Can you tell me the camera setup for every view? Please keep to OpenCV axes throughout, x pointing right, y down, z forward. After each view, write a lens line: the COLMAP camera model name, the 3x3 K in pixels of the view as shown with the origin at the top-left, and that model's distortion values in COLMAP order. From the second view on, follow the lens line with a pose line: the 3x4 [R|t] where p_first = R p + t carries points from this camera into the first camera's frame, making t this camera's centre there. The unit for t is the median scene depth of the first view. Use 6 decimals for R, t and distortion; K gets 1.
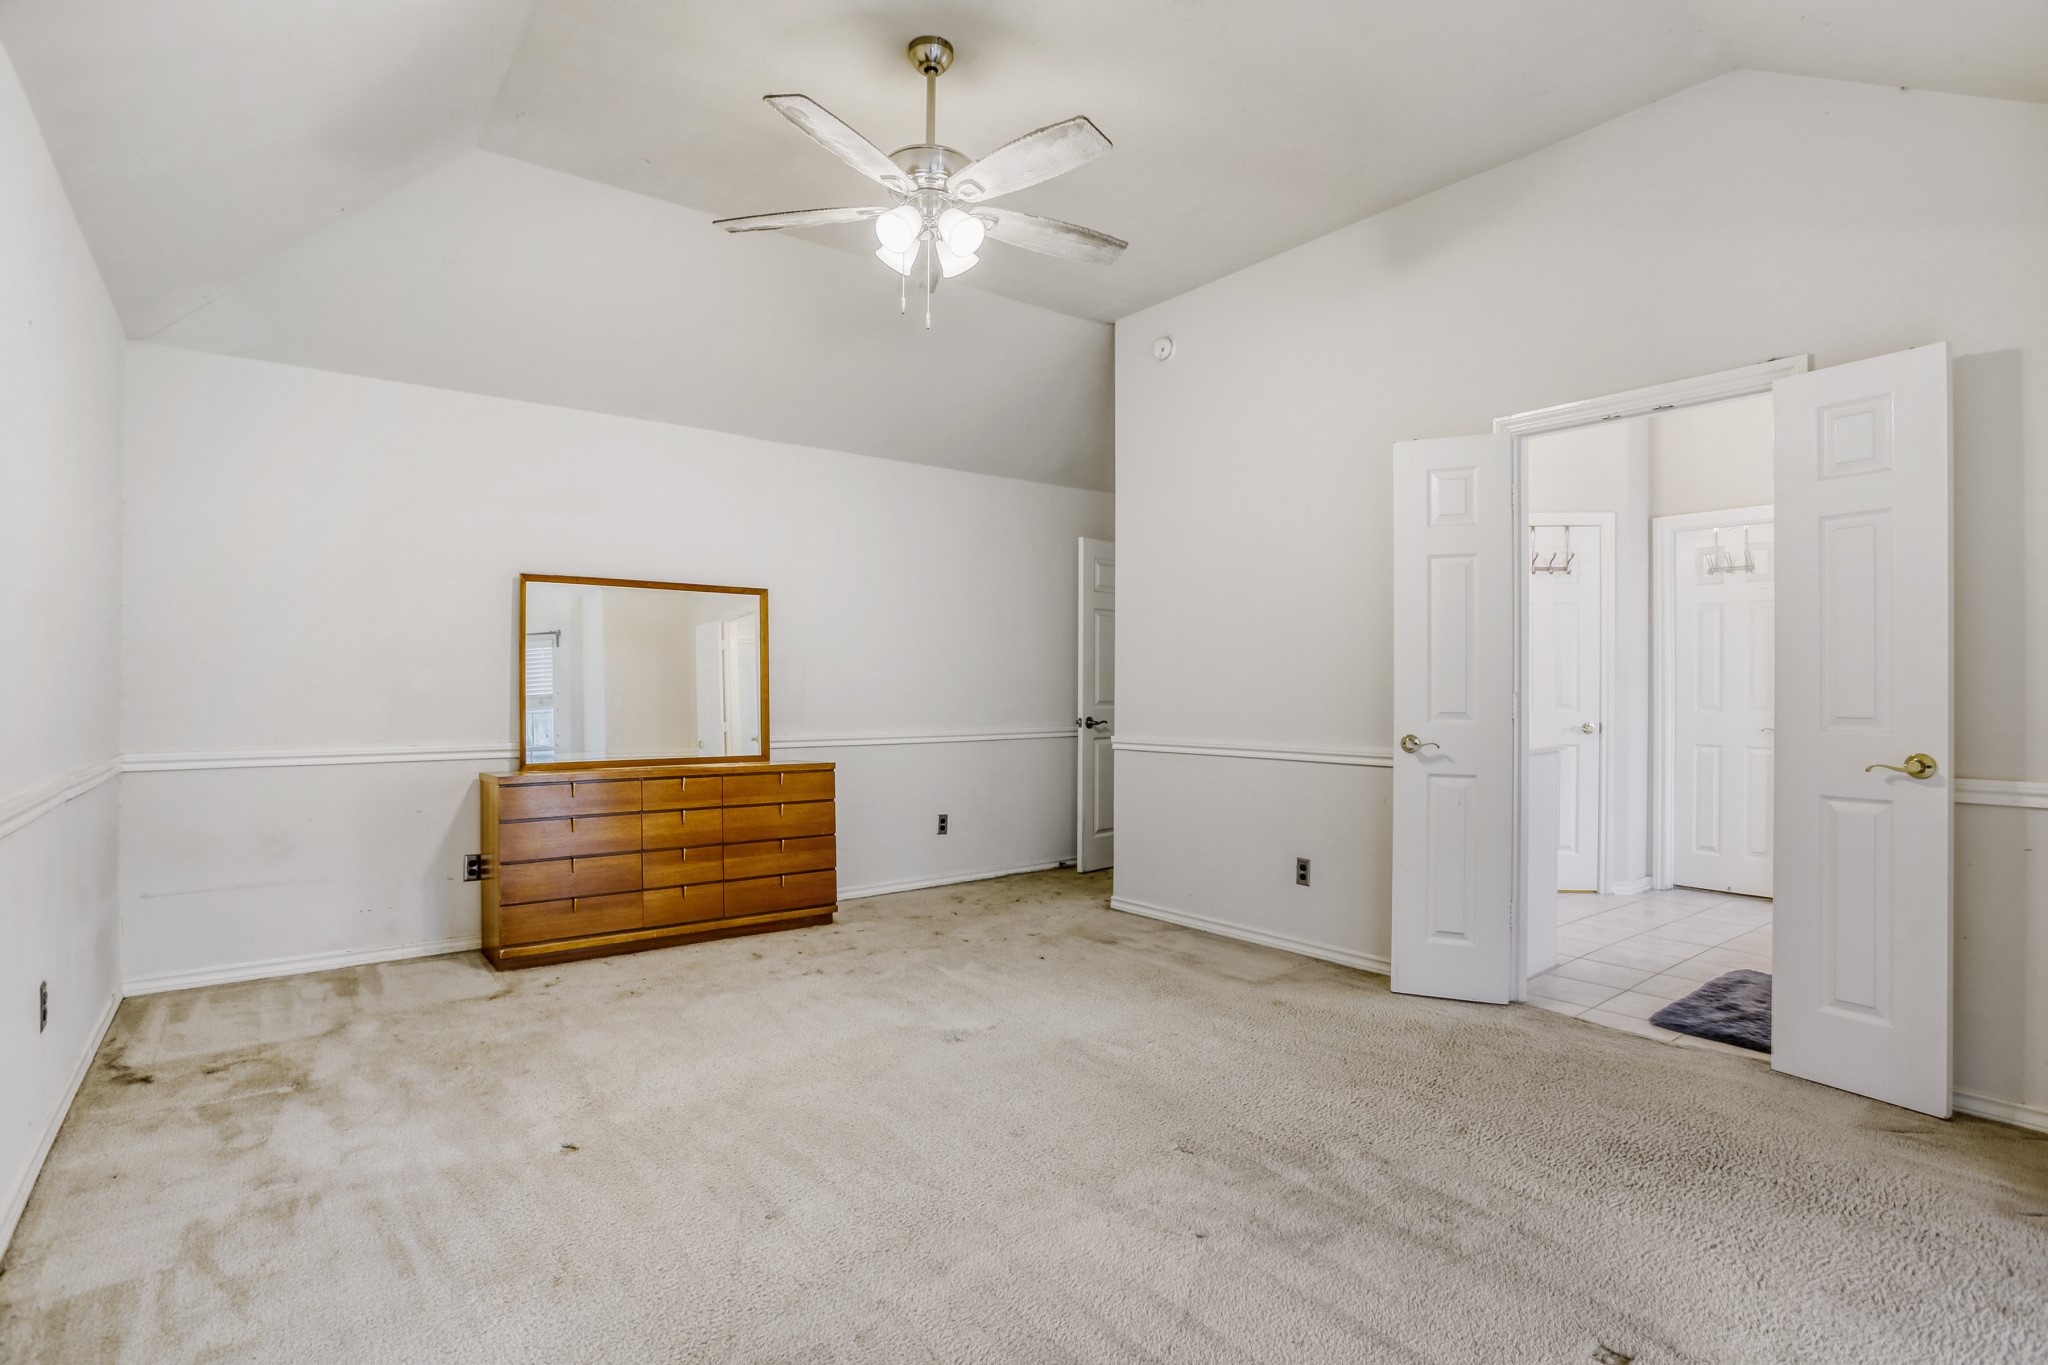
lens RADIAL K [[998.2, 0, 1030.6], [0, 998.2, 685.4], [0, 0, 1]] dist [-0.046041, 0.003713]
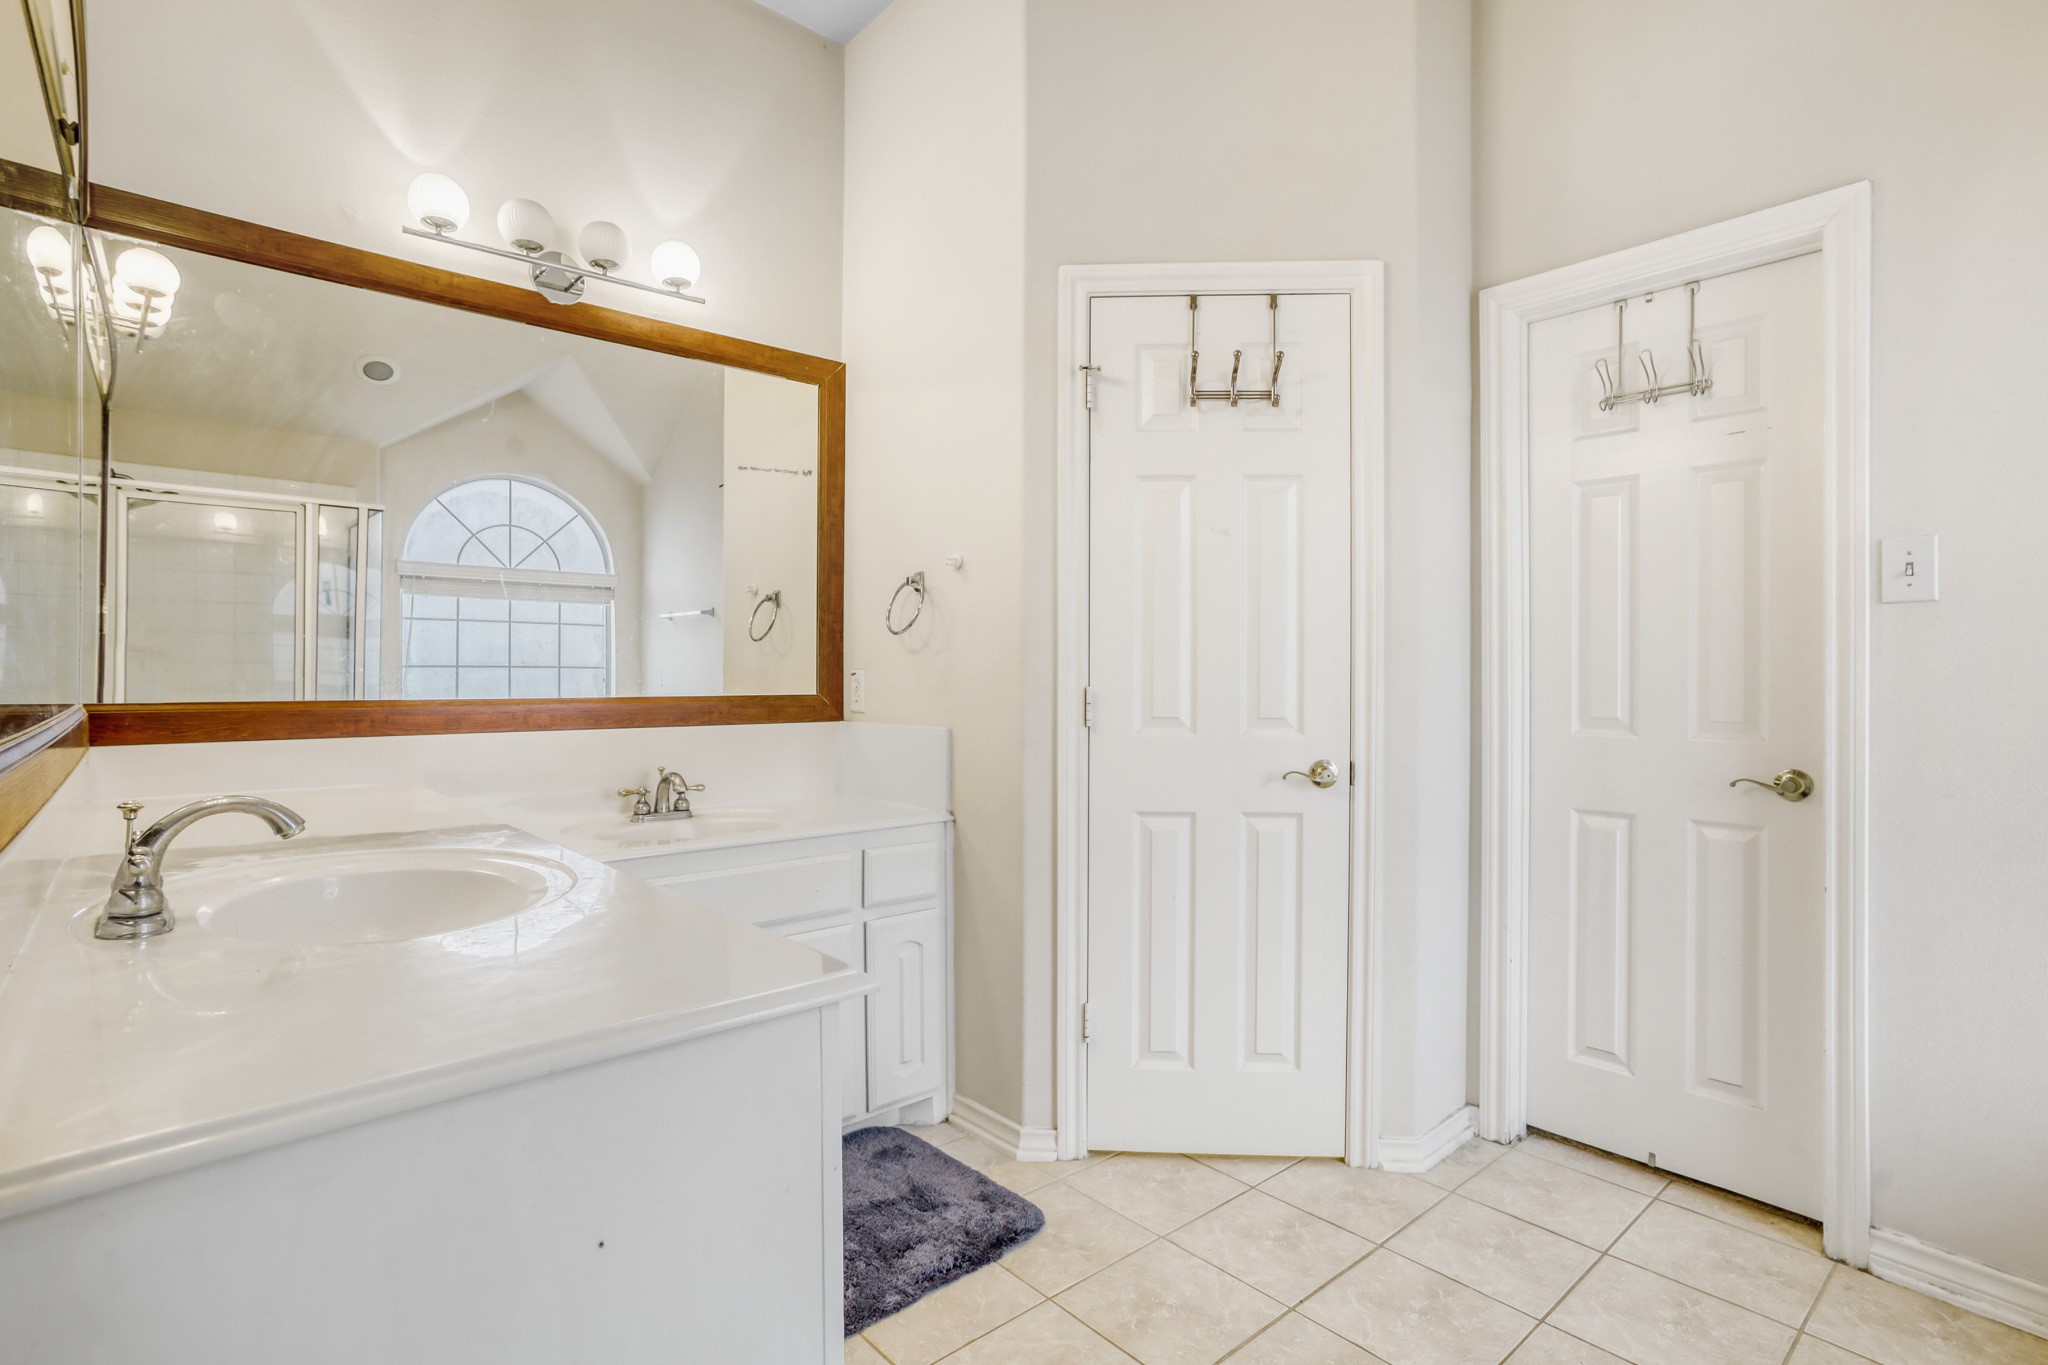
lens RADIAL K [[998.2, 0, 1019.2], [0, 998.2, 676.5], [0, 0, 1]] dist [-0.046041, 0.003713]
pose [[0.998256, -0.002907, 0.058969, 0.412742], [0.002919, 0.999996, -0.000111, 0.001818], [-0.058968, 0.000283, 0.998260, 0.585845]]
